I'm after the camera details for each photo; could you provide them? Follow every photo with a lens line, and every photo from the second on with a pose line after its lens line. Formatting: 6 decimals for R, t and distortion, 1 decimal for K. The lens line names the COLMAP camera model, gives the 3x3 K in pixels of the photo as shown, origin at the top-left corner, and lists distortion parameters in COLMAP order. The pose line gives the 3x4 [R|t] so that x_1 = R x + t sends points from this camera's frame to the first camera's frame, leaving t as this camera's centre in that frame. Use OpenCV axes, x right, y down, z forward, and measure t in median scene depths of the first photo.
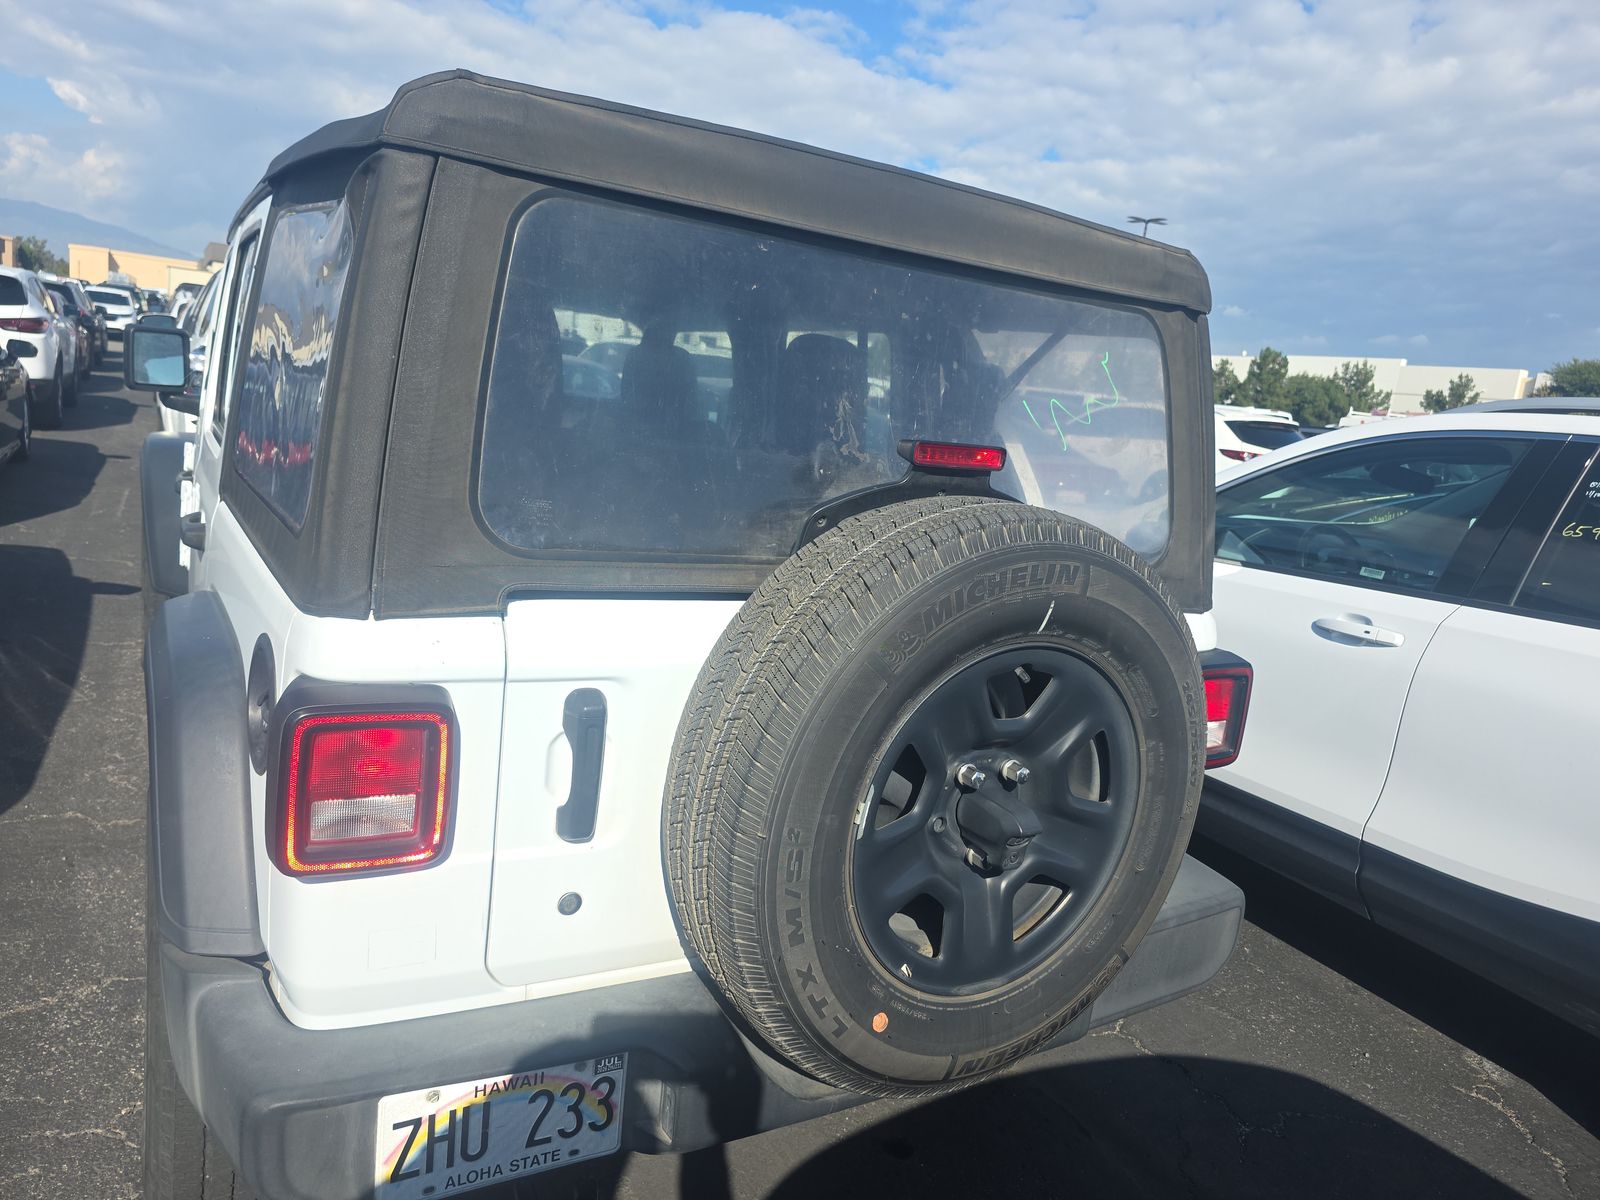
lens RADIAL K [[1092.4, 0, 800.0], [0, 1092.4, 600.0], [0, 0, 1]] dist [0.058475, -0.064037]
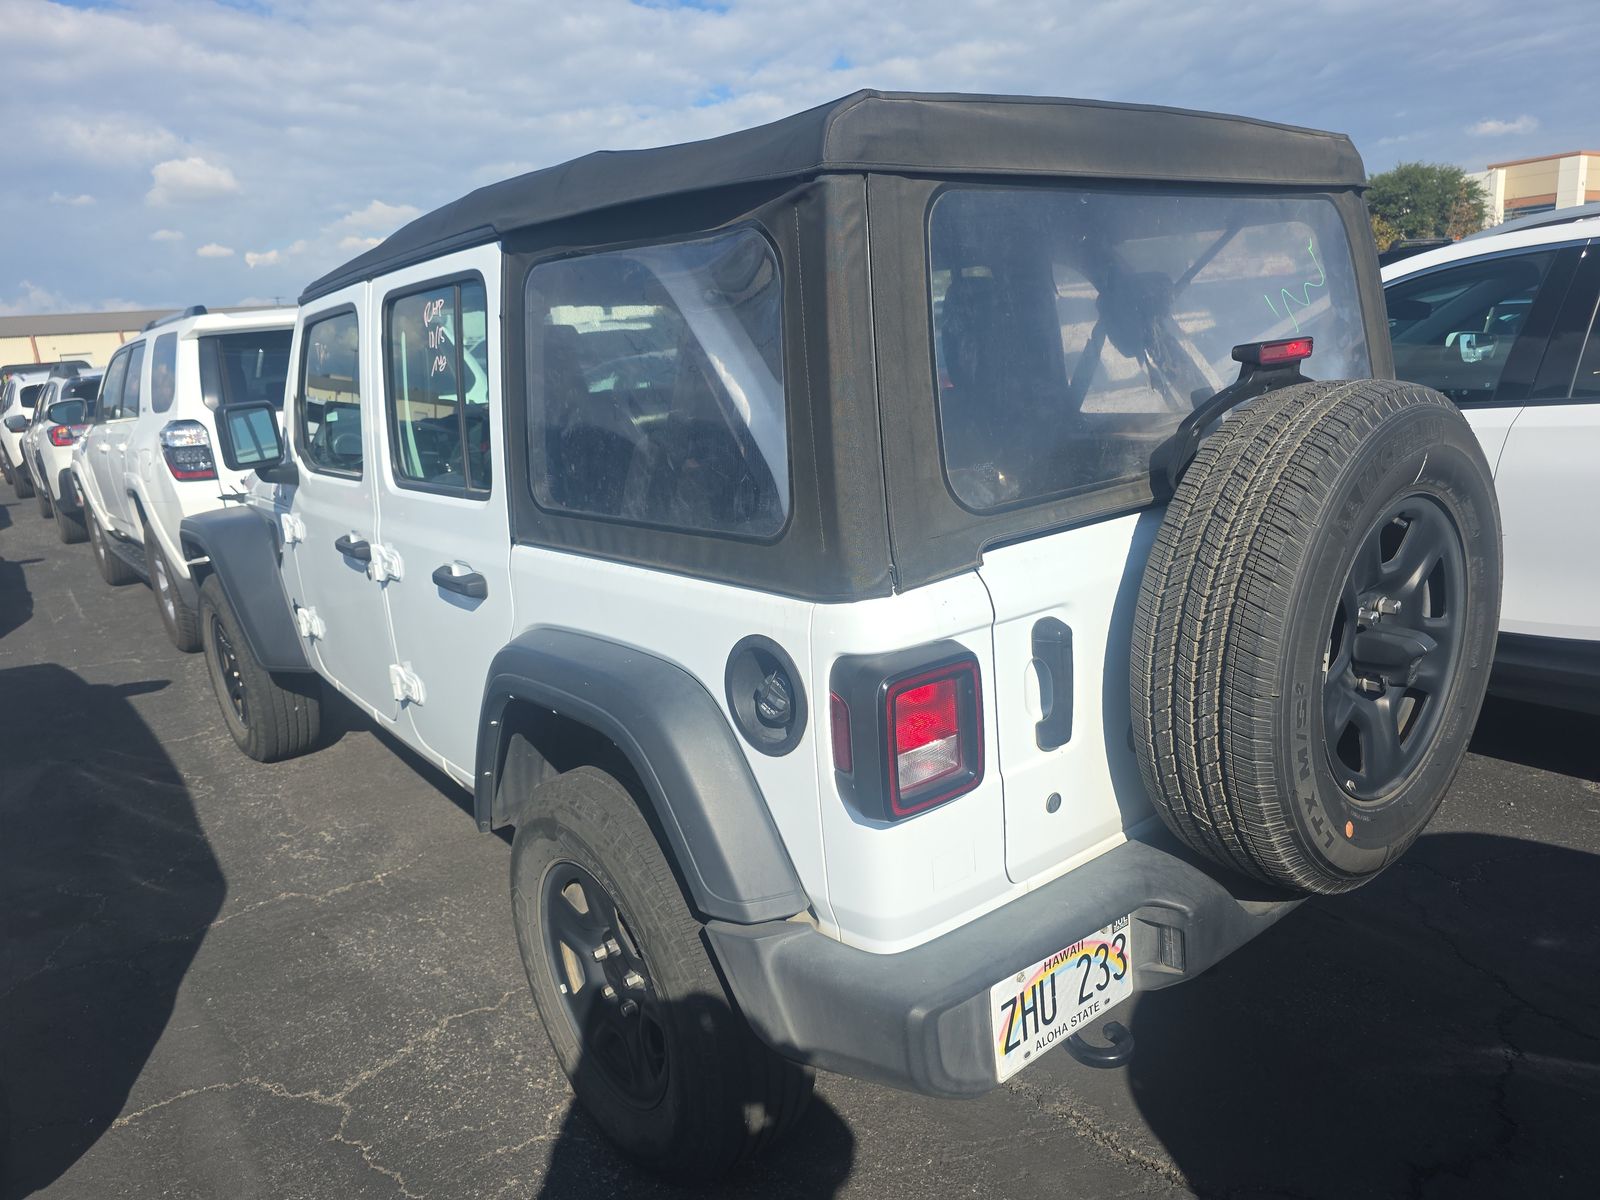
lens RADIAL K [[1090.1, 0, 798.4], [0, 1090.1, 633.9], [0, 0, 1]] dist [0.060435, -0.061814]
pose [[0.968287, -0.226698, 0.105018, -0.556701], [0.217930, 0.971926, 0.088697, -0.059157], [-0.122177, -0.062997, 0.990507, -0.102741]]
